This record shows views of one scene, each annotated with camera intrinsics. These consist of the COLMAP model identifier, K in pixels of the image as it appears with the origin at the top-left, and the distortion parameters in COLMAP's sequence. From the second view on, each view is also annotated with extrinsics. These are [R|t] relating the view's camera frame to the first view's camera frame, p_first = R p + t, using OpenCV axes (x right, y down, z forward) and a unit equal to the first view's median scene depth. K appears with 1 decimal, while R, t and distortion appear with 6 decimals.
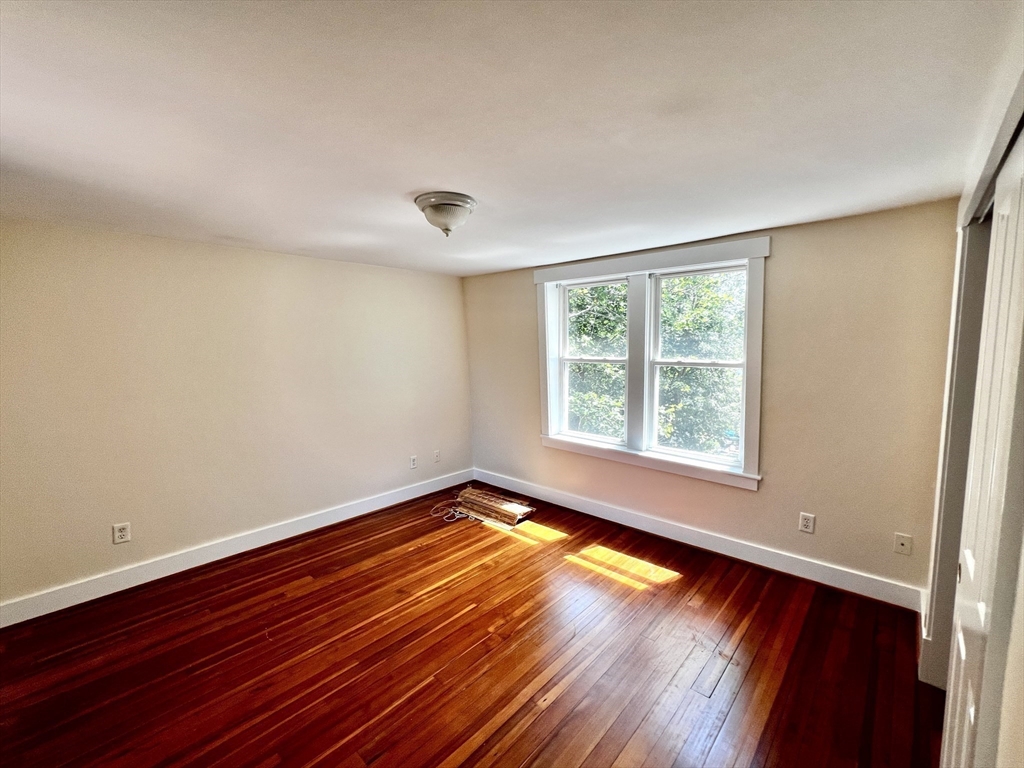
lens RADIAL K [[412.1, 0, 510.2], [0, 412.1, 383.3], [0, 0, 1]] dist [0.001689, 0.000380]
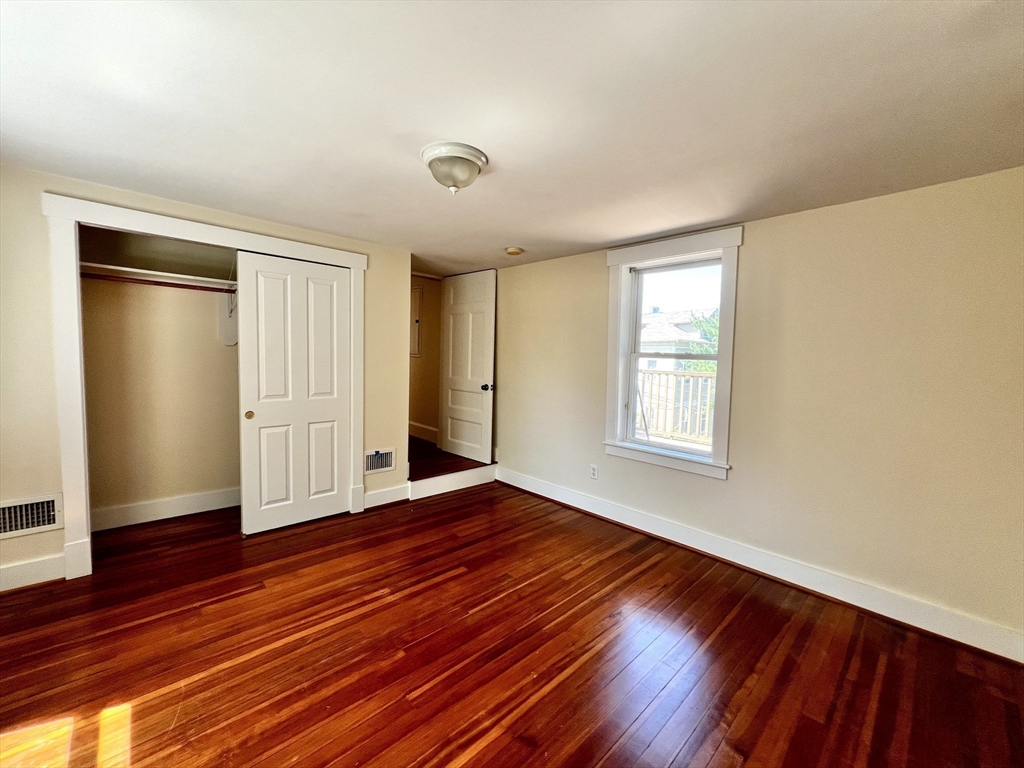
lens RADIAL K [[412.1, 0, 510.2], [0, 412.1, 383.3], [0, 0, 1]] dist [0.001689, 0.000380]
pose [[-0.997167, -0.028965, 0.069417, -0.364321], [-0.017861, 0.987668, 0.155541, -0.076865], [-0.073066, 0.153861, -0.985387, 2.042863]]
